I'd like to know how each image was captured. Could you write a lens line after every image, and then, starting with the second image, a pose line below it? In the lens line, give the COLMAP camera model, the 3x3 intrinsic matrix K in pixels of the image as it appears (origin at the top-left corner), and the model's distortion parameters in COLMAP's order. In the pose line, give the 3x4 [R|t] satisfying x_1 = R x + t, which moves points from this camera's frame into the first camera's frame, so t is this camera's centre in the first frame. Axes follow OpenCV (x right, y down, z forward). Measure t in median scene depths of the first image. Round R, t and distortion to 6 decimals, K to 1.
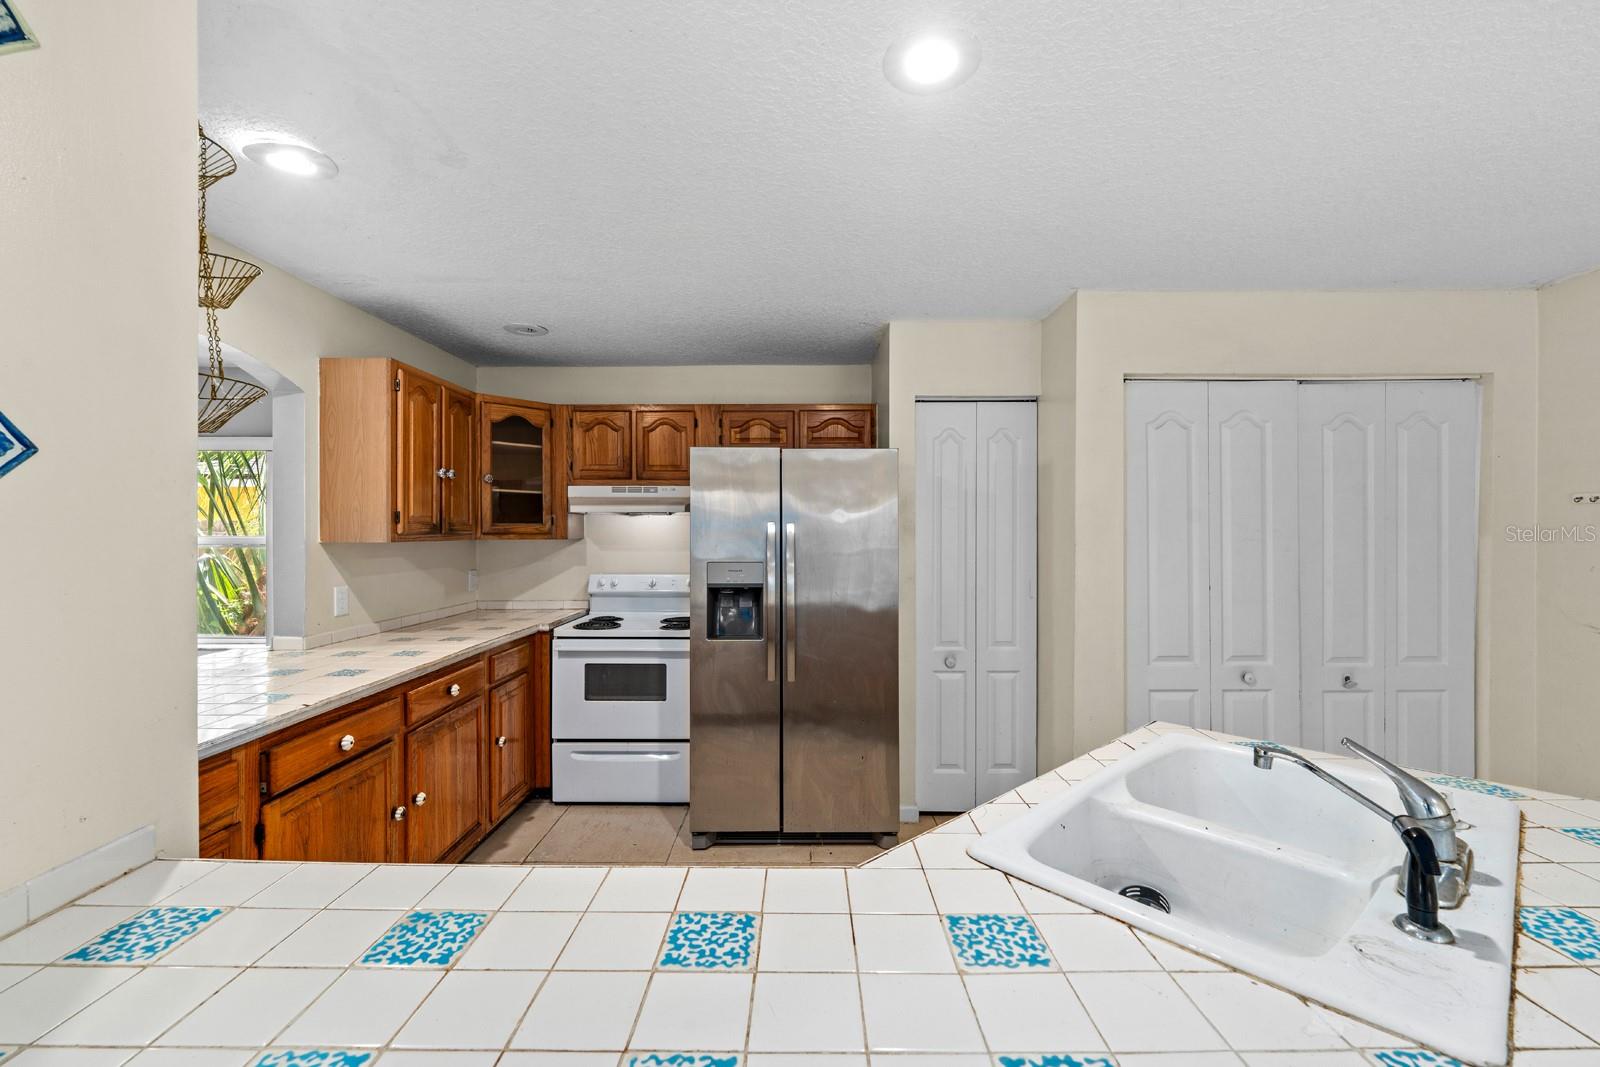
lens RADIAL K [[653.9, 0, 799.9], [0, 653.9, 527.5], [0, 0, 1]] dist [-0.000042, -0.000208]
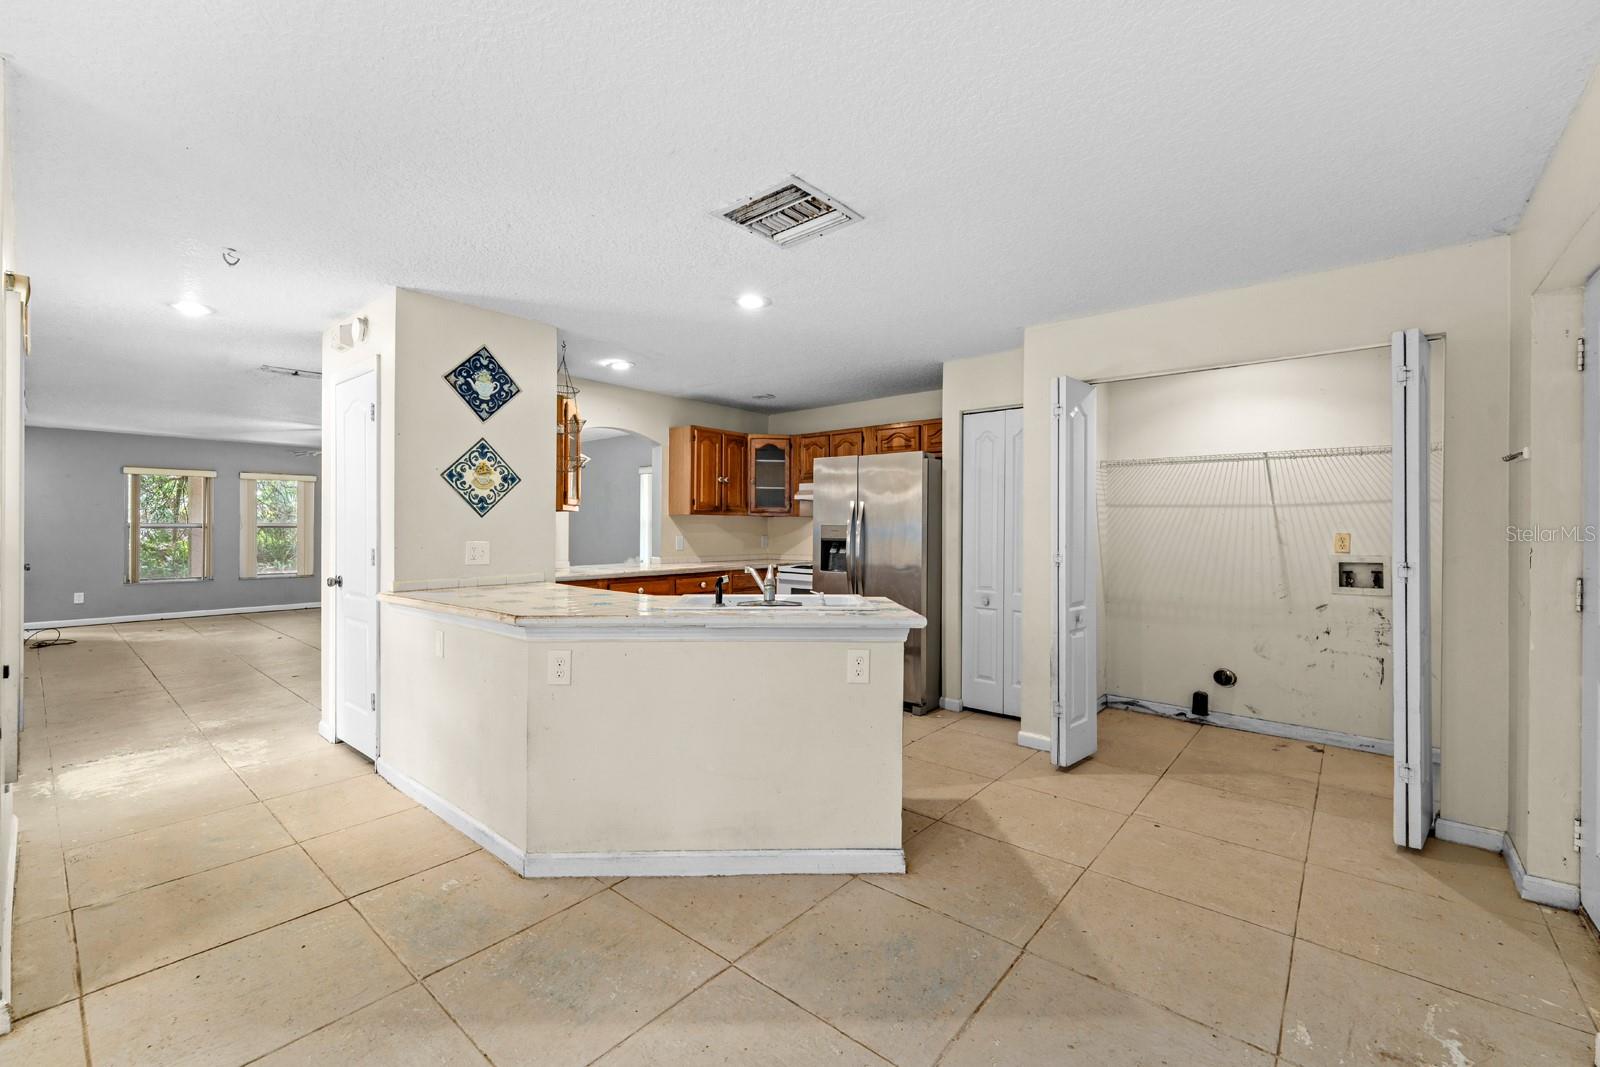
lens RADIAL K [[659.4, 0, 794.9], [0, 659.4, 526.4], [0, 0, 1]] dist [-0.000234, -0.000419]
pose [[0.762516, 0.004725, -0.646952, 0.843918], [-0.004933, 0.999987, 0.001489, 0.049048], [0.646950, 0.002056, 0.762530, -0.323674]]
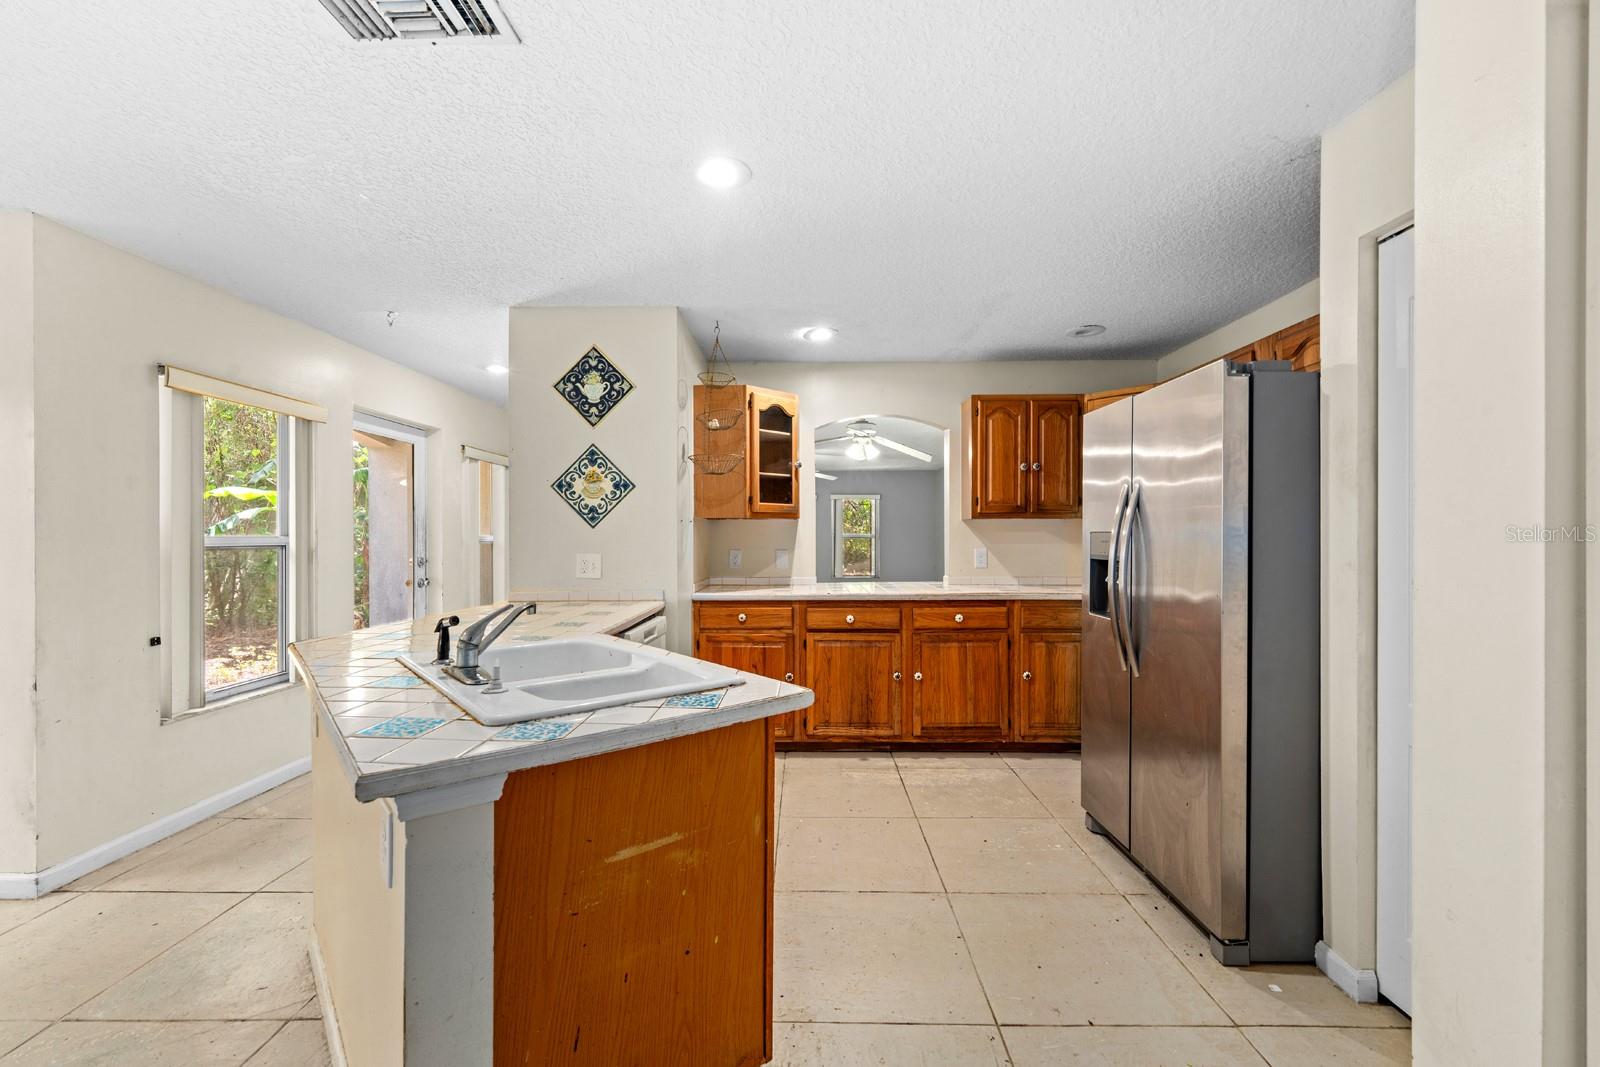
lens RADIAL K [[649.4, 0, 798.3], [0, 649.4, 538.1], [0, 0, 1]] dist [0.000209, 0.000093]
pose [[-0.012749, 0.004831, -0.999907, 0.748933], [0.005341, 0.999974, 0.004763, 0.050553], [0.999904, -0.005280, -0.012774, 0.540834]]
